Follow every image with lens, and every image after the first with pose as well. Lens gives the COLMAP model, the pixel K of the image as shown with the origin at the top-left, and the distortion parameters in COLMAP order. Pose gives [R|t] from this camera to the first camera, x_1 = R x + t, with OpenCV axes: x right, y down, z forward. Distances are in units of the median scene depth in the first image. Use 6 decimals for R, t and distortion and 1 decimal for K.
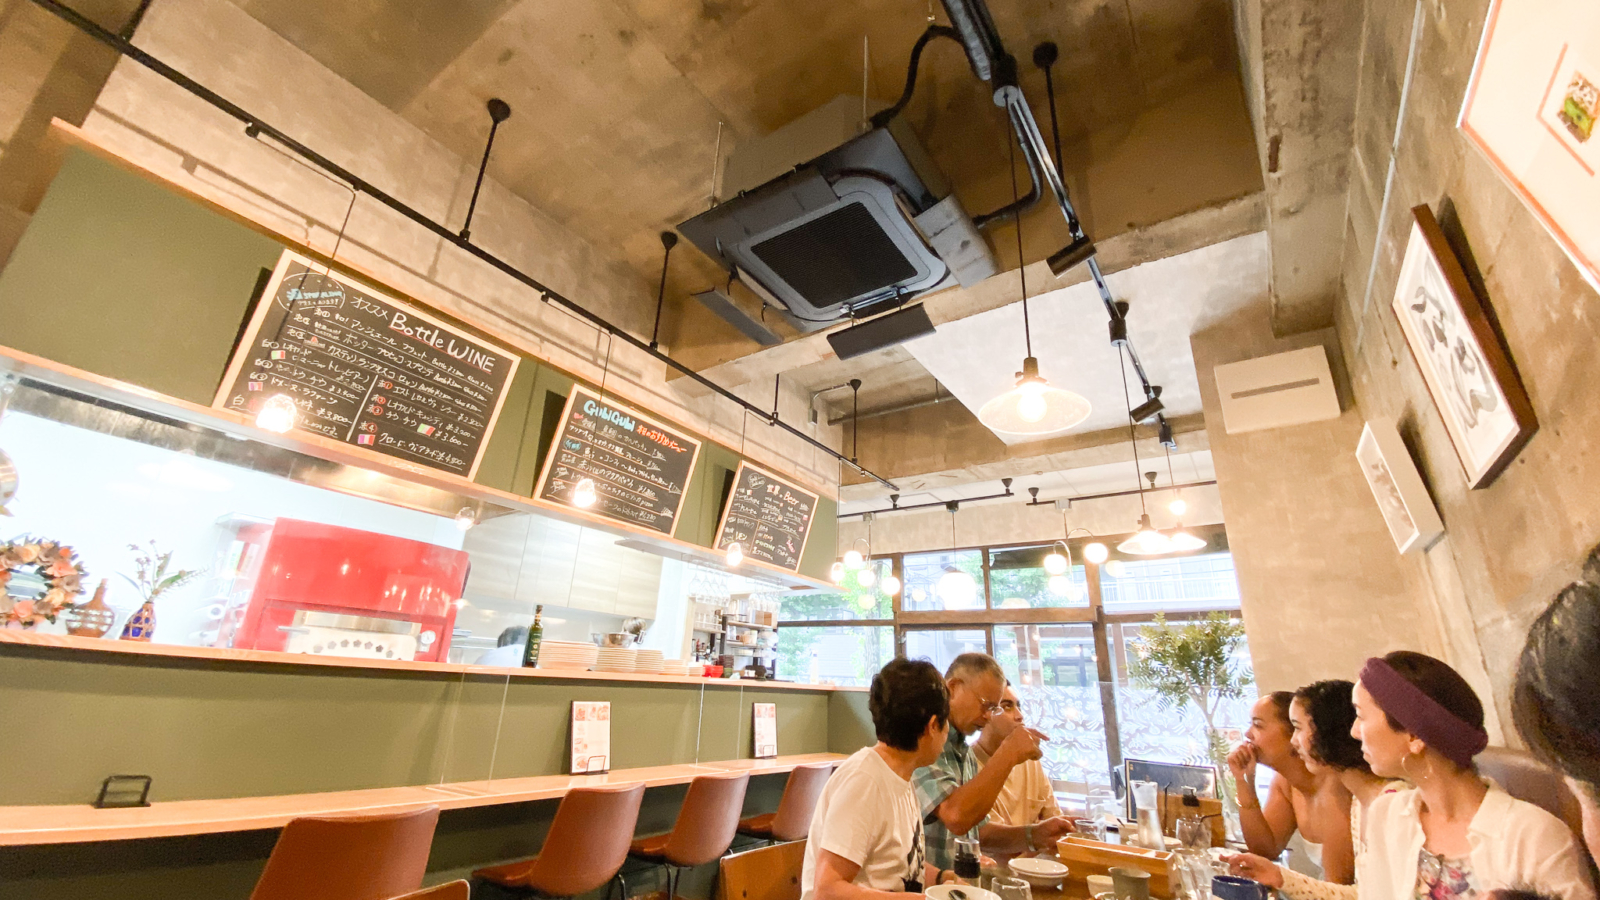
lens RADIAL K [[643.3, 0, 803.4], [0, 643.3, 449.7], [0, 0, 1]] dist [0.002621, -0.006271]
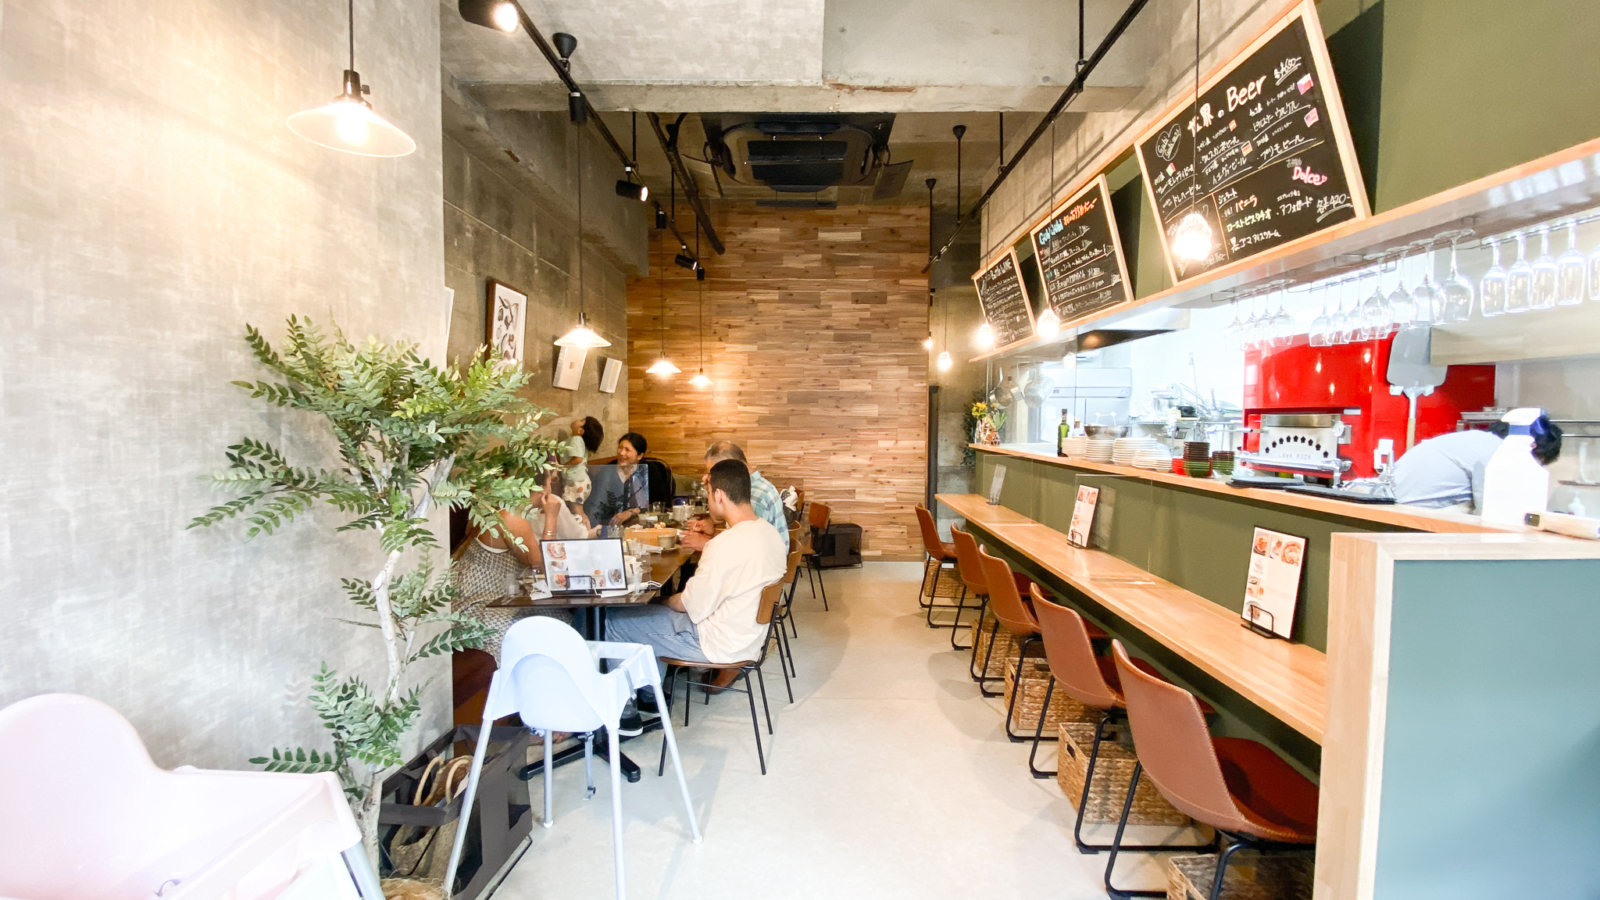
lens RADIAL K [[643.3, 0, 794.4], [0, 643.3, 447.2], [0, 0, 1]] dist [0.002621, -0.006271]
pose [[-0.832409, -0.012888, -0.554011, 0.486809], [0.164280, 0.949052, -0.268911, 0.383564], [0.529251, -0.314857, -0.787882, 1.153166]]
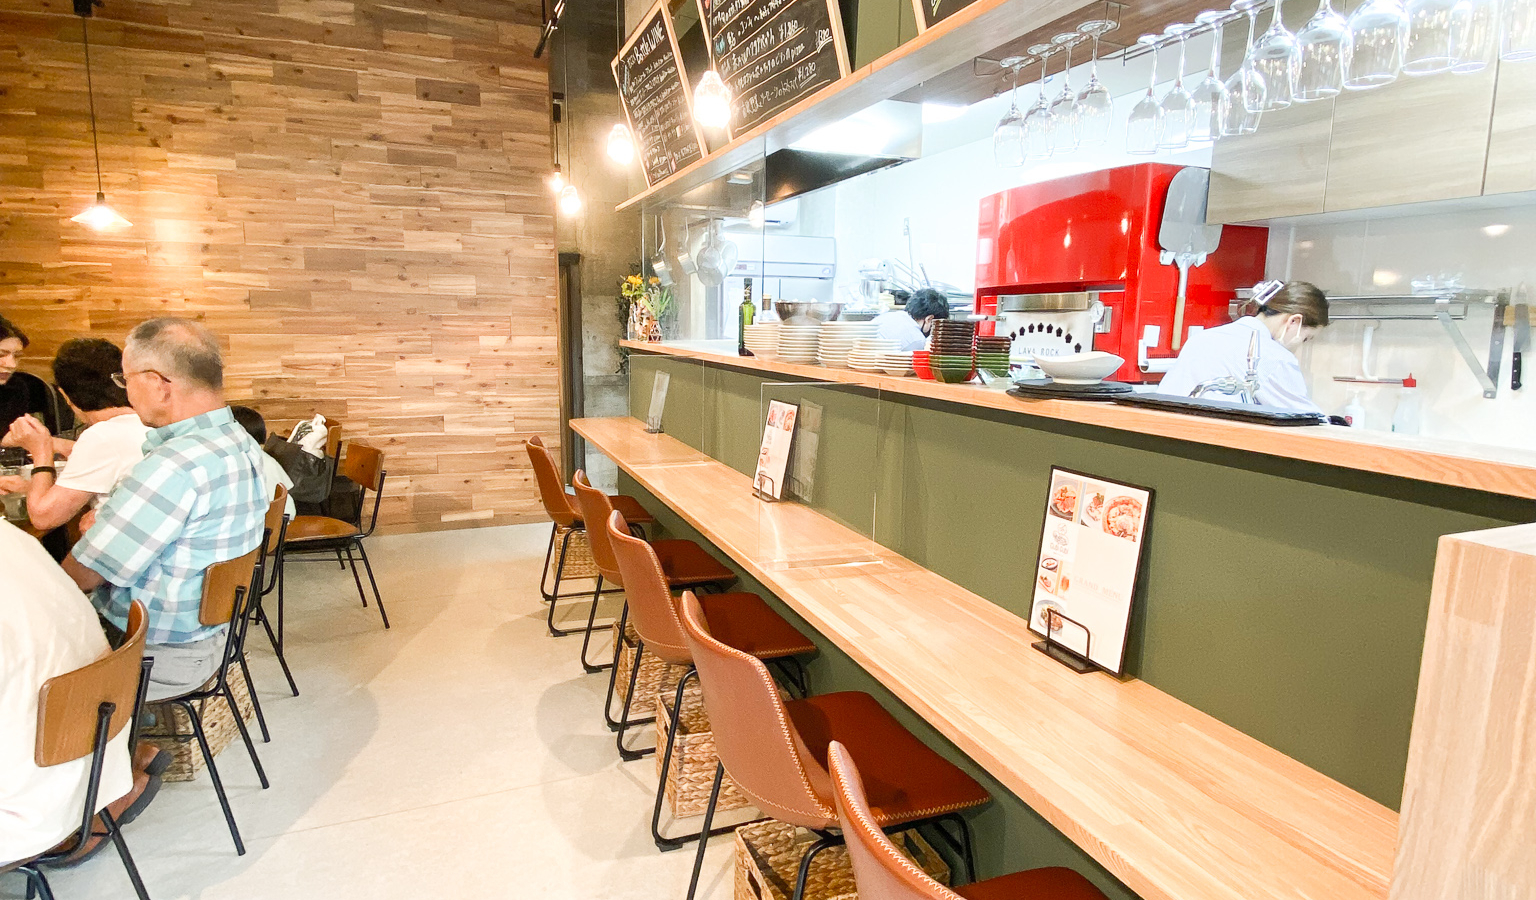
lens RADIAL K [[840.1, 0, 767.3], [0, 840.1, 453.2], [0, 0, 1]] dist [0.001324, -0.010578]
pose [[-0.544117, 0.091918, -0.833959, 0.291974], [0.263729, 0.962336, -0.066002, 0.353474], [0.796482, -0.255852, -0.547865, 1.037998]]
